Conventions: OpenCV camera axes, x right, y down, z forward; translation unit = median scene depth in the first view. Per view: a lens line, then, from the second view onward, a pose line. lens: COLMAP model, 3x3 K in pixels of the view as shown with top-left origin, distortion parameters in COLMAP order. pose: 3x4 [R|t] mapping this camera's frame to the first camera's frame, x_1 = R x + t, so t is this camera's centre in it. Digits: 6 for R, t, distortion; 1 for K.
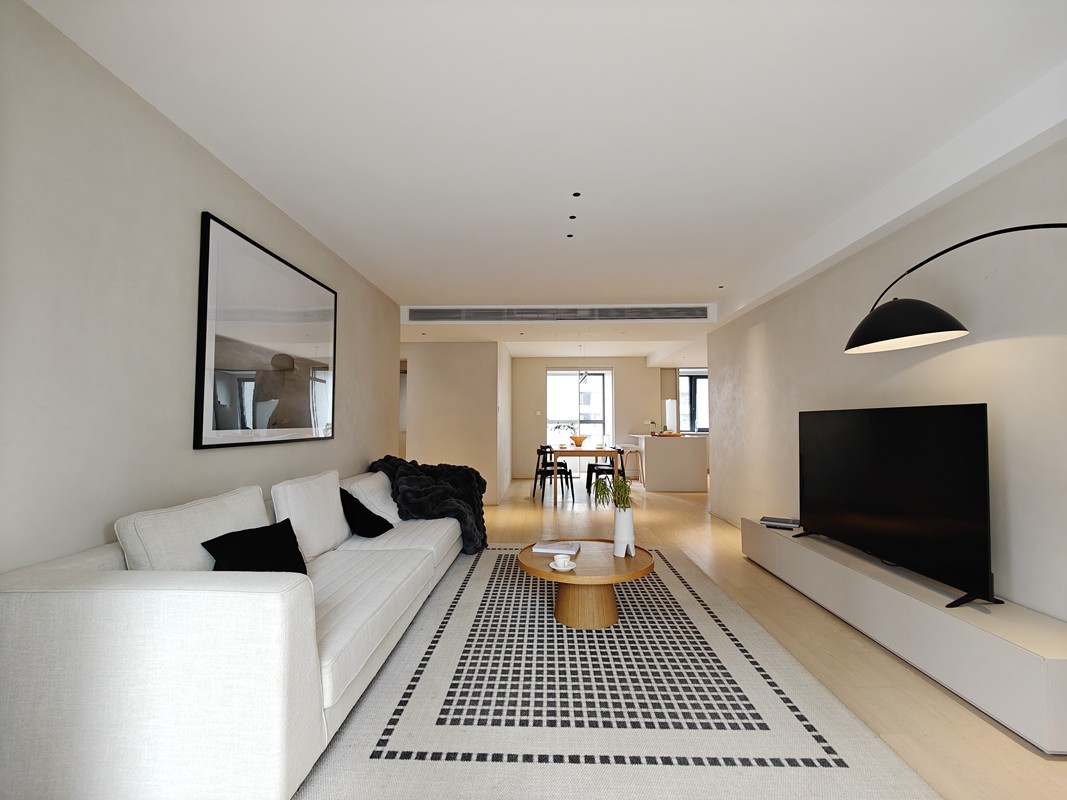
lens RADIAL K [[455.5, 0, 533.5], [0, 455.5, 400.0], [0, 0, 1]] dist [0.002548, 0.000335]
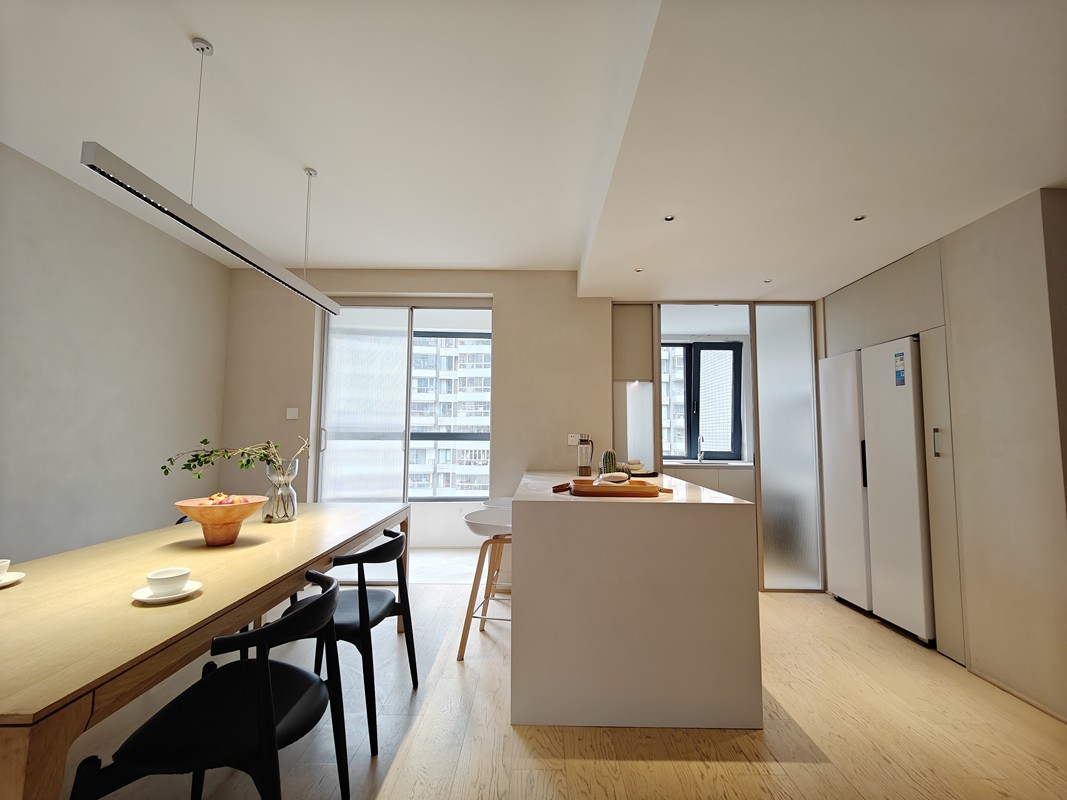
lens RADIAL K [[455.5, 0, 533.5], [0, 455.5, 400.0], [0, 0, 1]] dist [0.002548, 0.000335]
pose [[0.999917, 0.008920, 0.009259, 0.207315], [-0.008675, 0.999621, -0.026130, 0.025712], [-0.009489, 0.026047, 0.999616, 0.609139]]
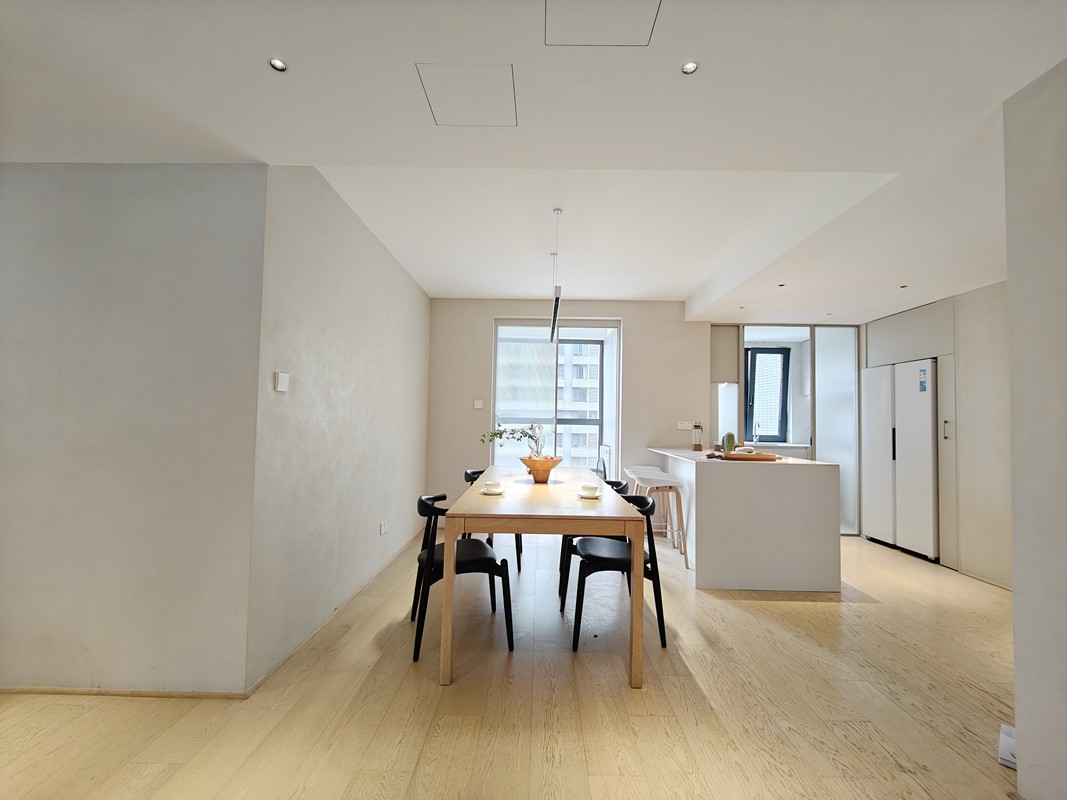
lens RADIAL K [[459.7, 0, 533.5], [0, 459.7, 400.0], [0, 0, 1]] dist [0.000751, -0.000239]
pose [[0.999801, 0.018196, 0.008234, 0.069693], [-0.018280, 0.999780, 0.010327, 0.017238], [-0.008044, -0.010475, 0.999913, 0.462579]]
